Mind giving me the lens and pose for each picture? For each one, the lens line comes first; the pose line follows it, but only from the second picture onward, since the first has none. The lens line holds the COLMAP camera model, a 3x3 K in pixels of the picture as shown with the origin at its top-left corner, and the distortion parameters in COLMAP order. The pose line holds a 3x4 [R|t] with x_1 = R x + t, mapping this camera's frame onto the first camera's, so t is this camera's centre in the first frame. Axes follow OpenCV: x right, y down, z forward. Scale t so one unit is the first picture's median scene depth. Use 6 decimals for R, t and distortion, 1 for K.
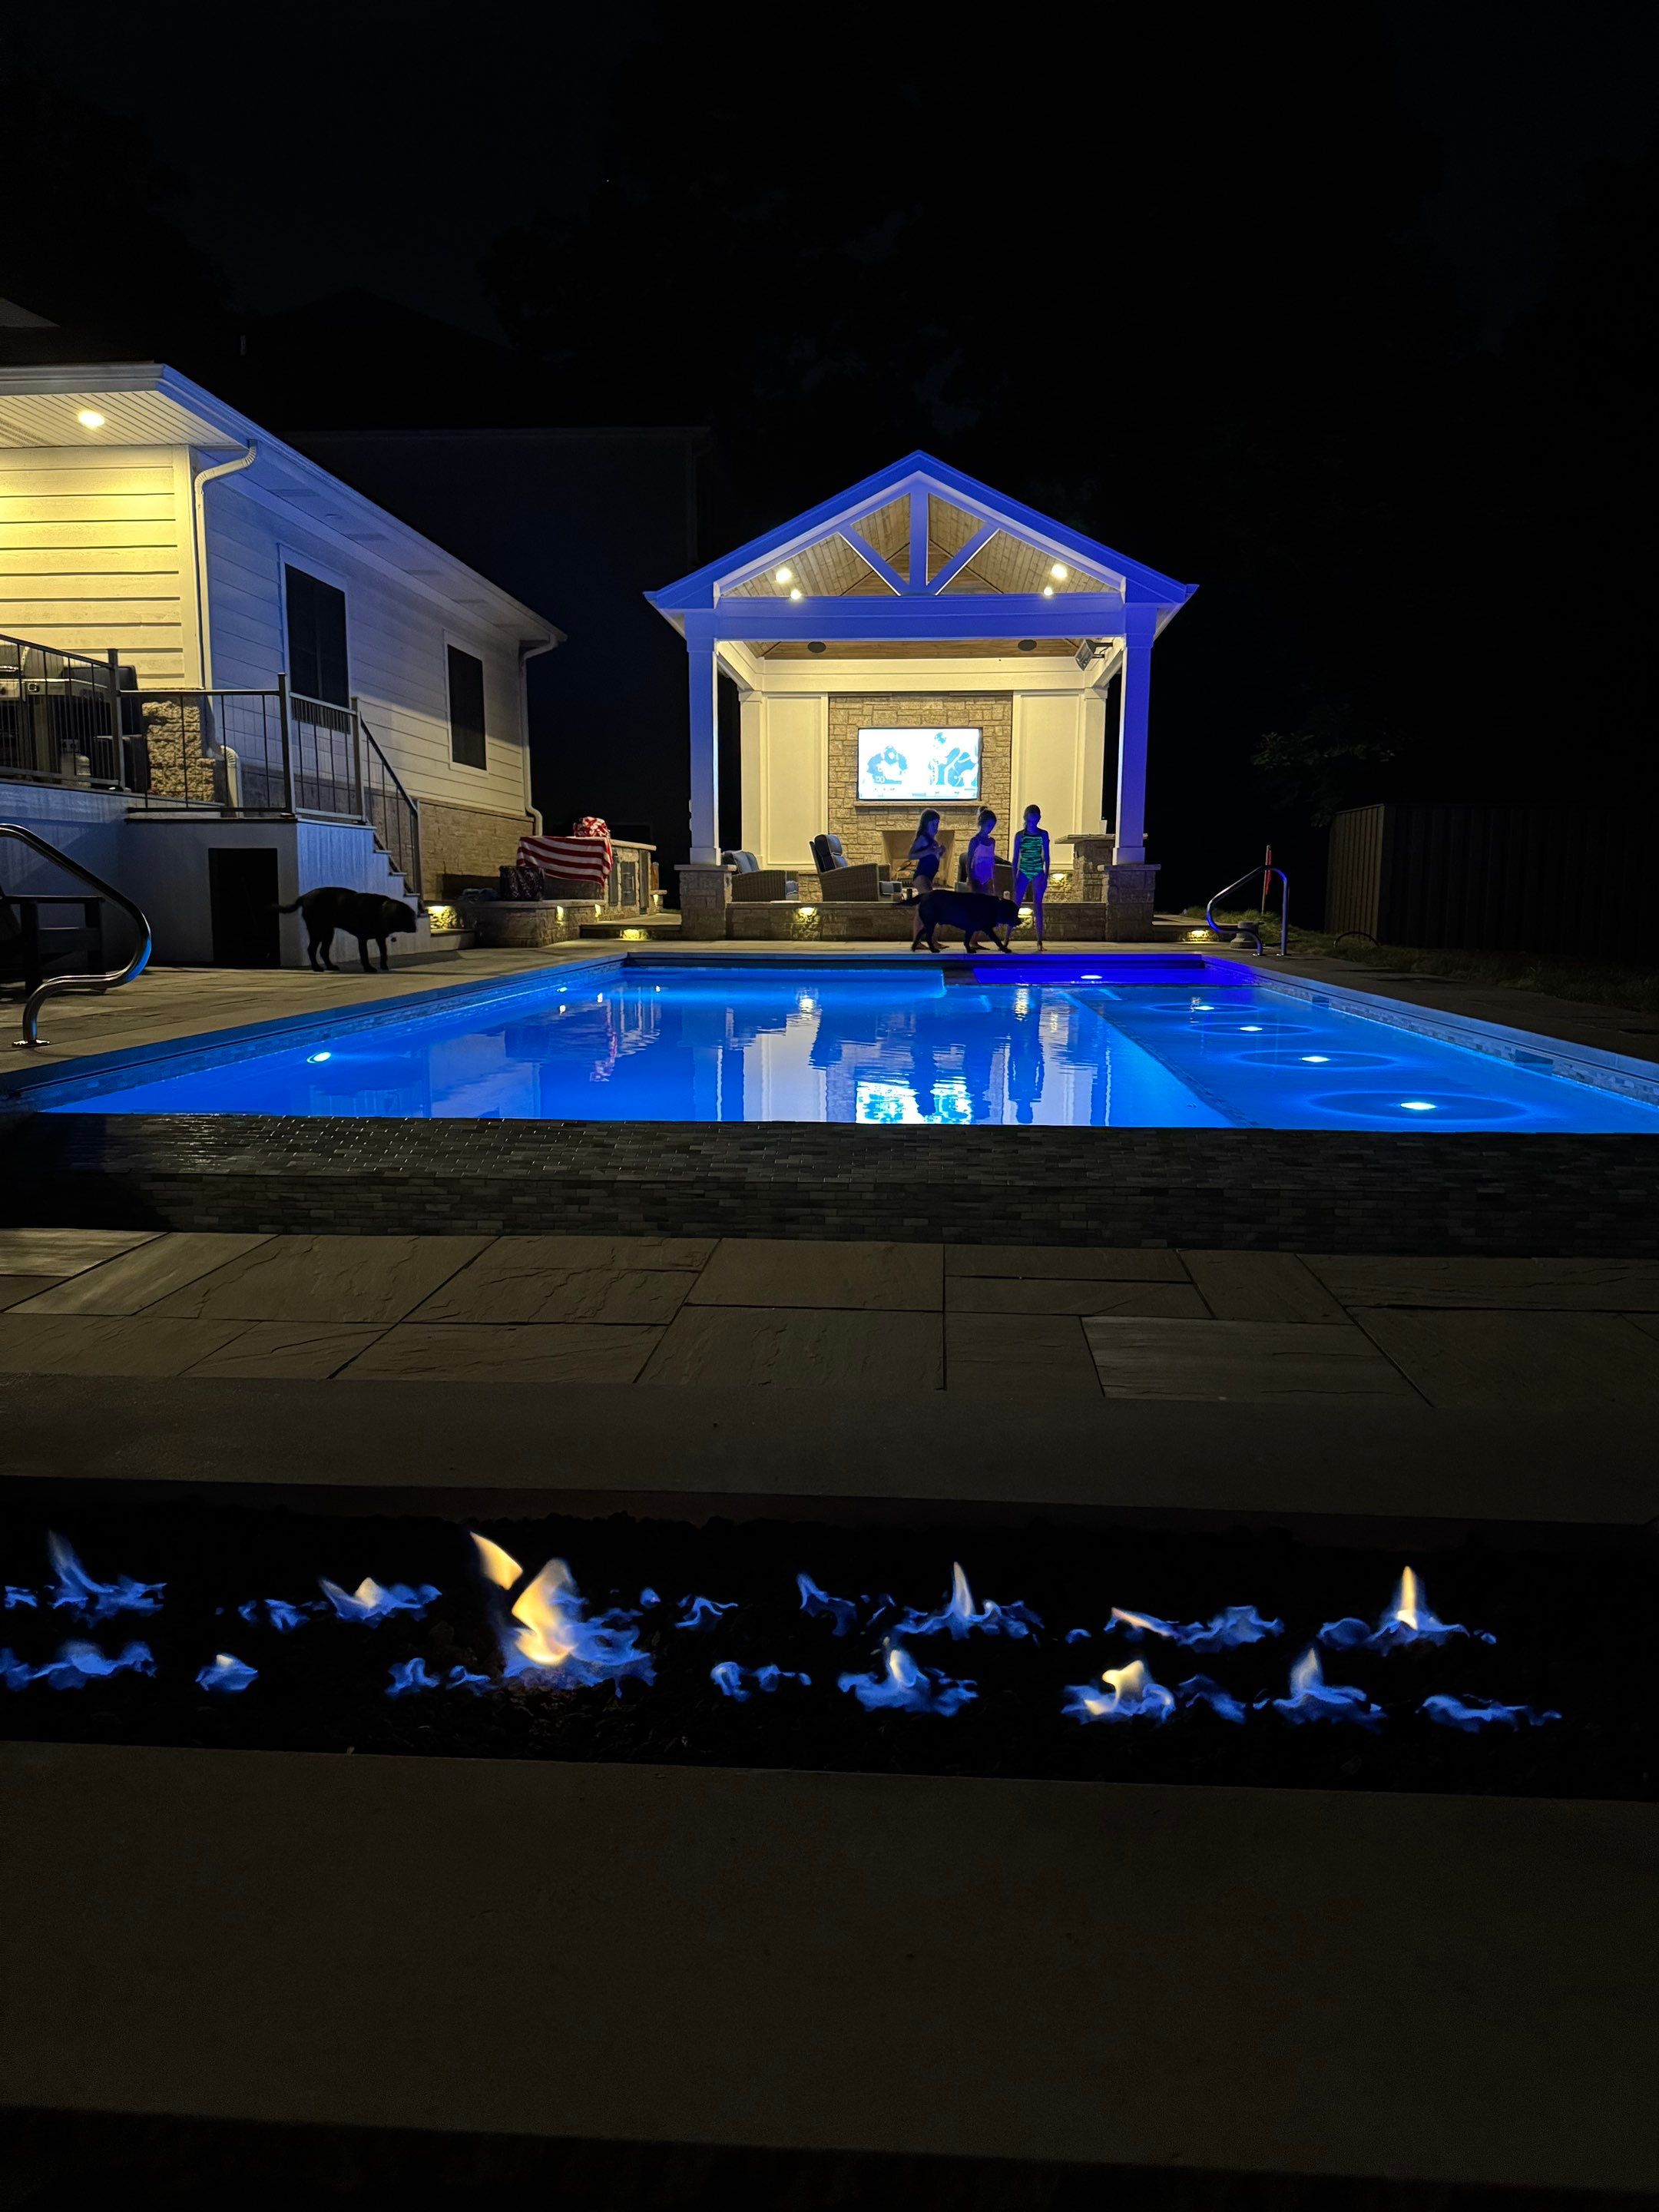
lens RADIAL K [[1560.1, 0, 826.4], [0, 1560.1, 1138.5], [0, 0, 1]] dist [0.164115, -0.327859]
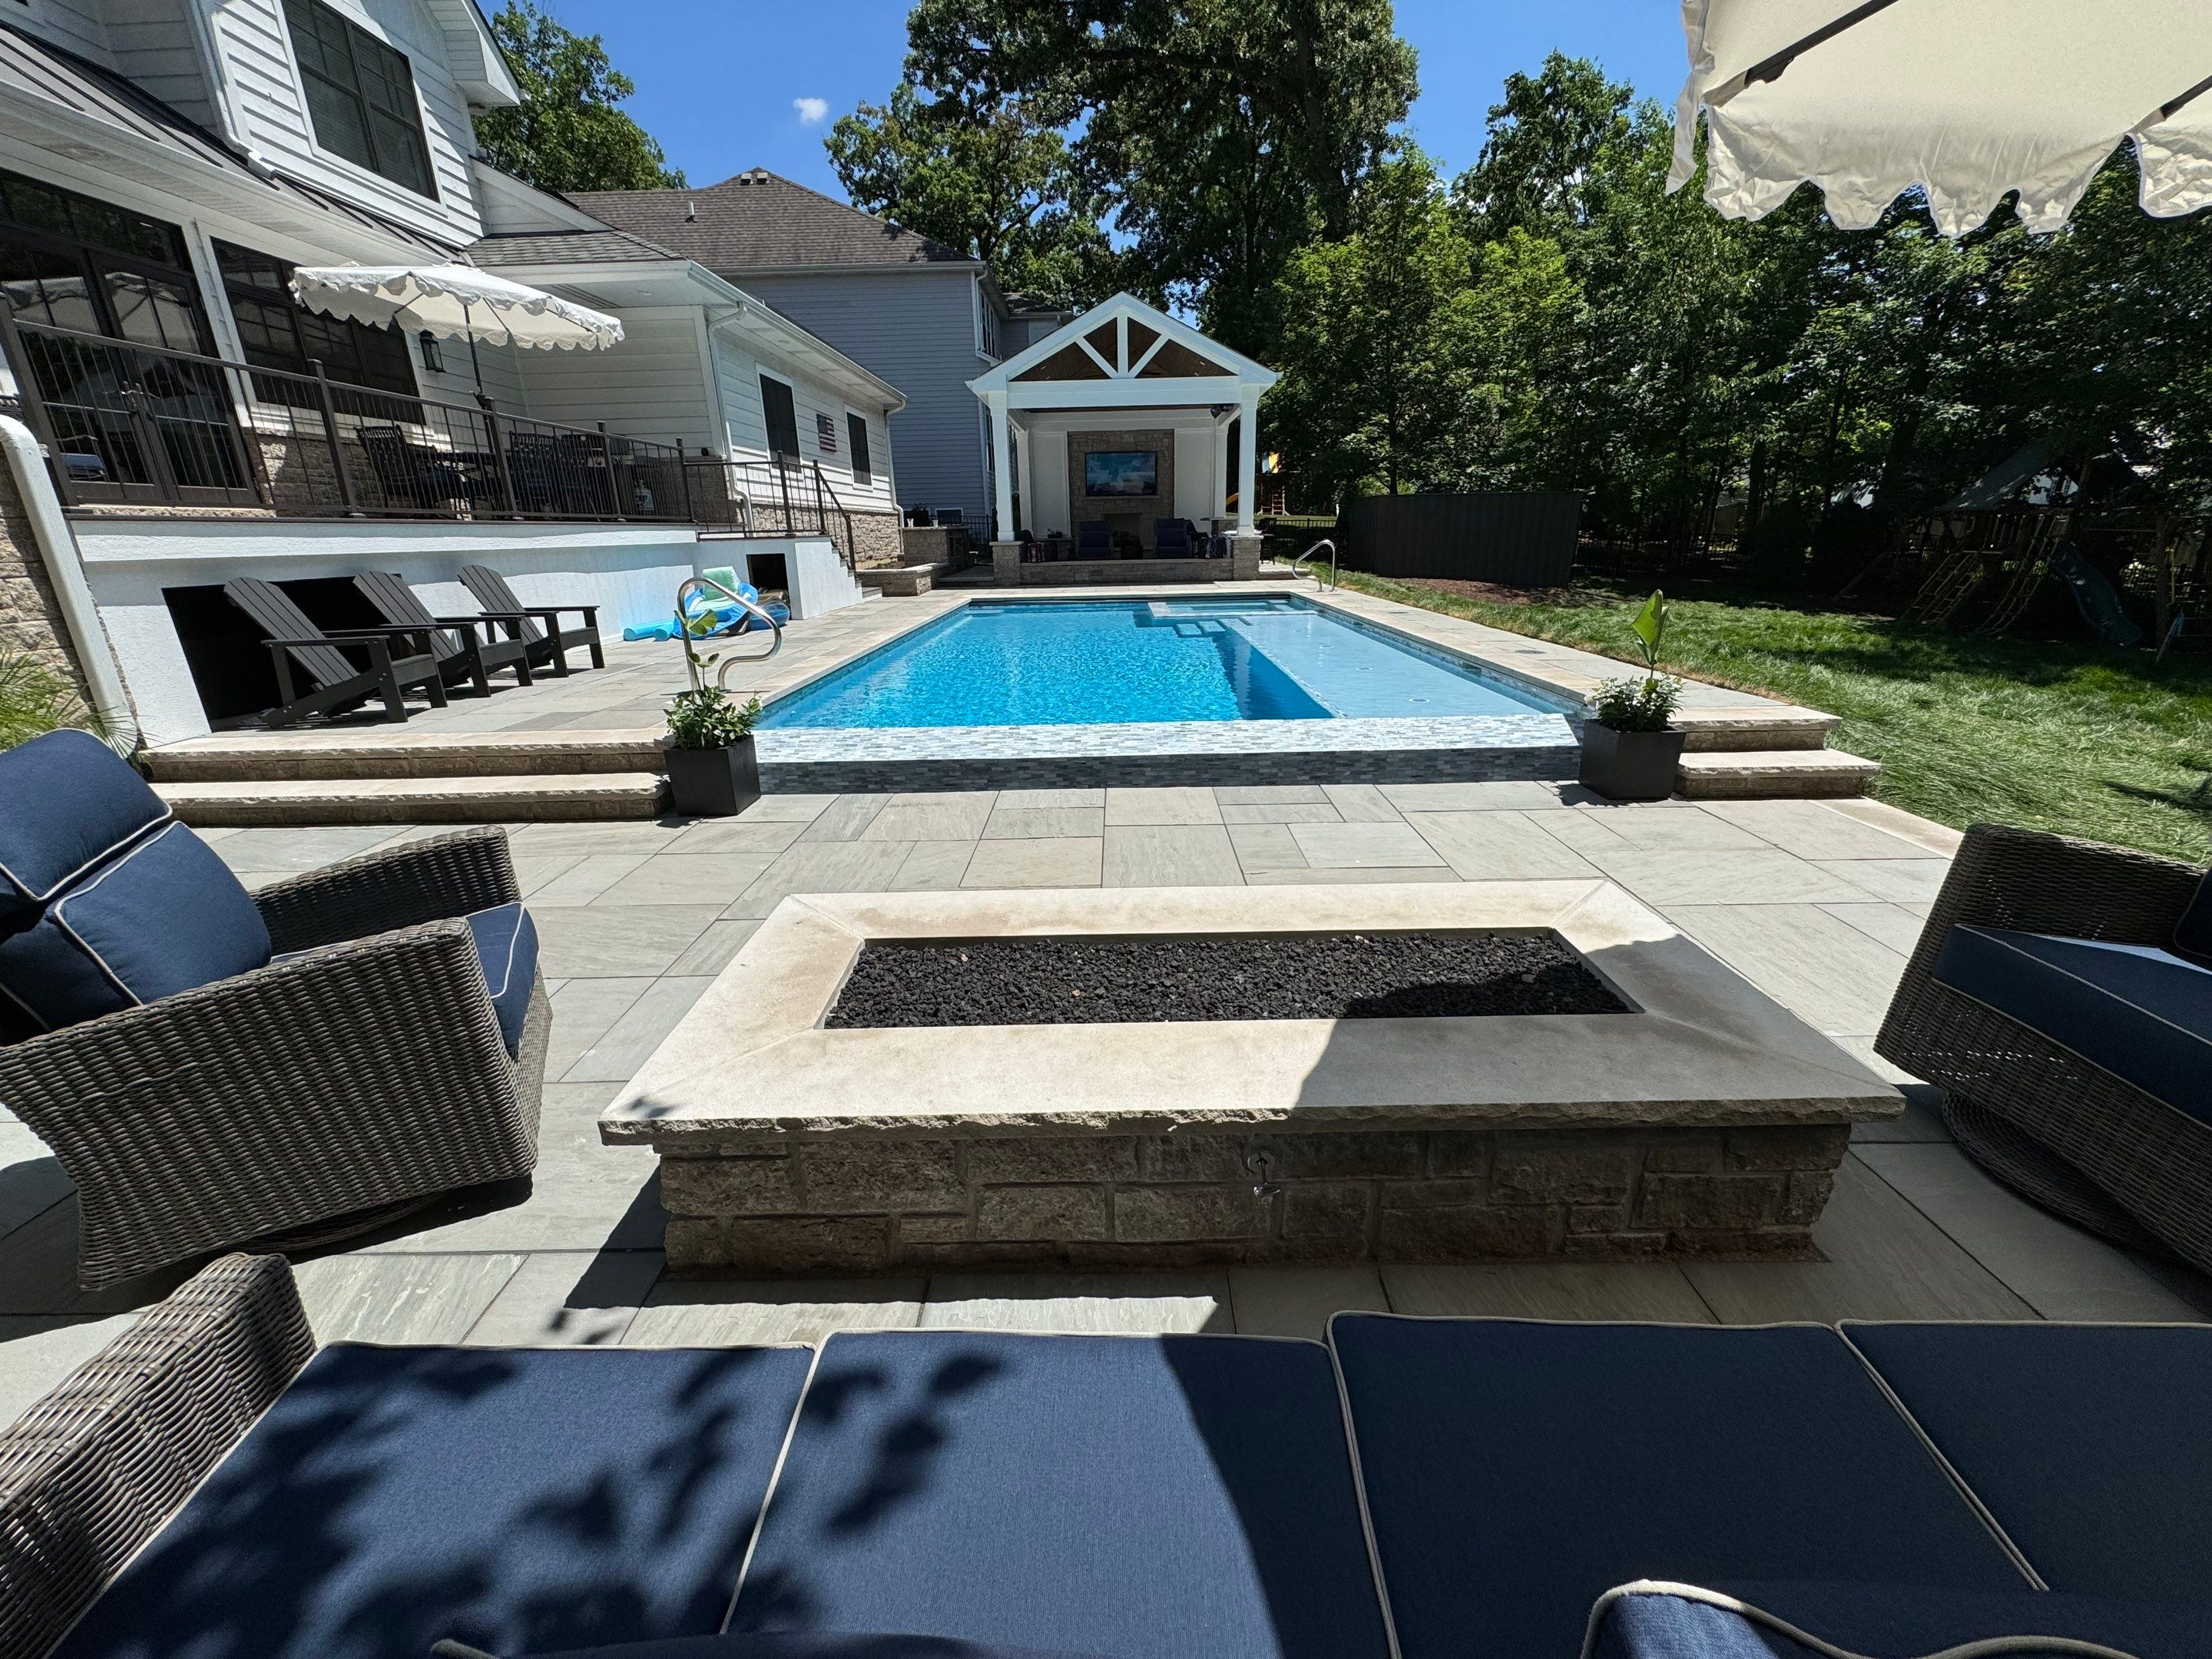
lens RADIAL K [[909.2, 0, 1106.0], [0, 909.2, 829.5], [0, 0, 1]] dist [-0.004871, 0.000361]
pose [[0.997765, -0.042072, 0.051915, -0.116397], [0.033122, 0.986137, 0.162591, -0.069659], [-0.058035, -0.160508, 0.985327, -0.177909]]
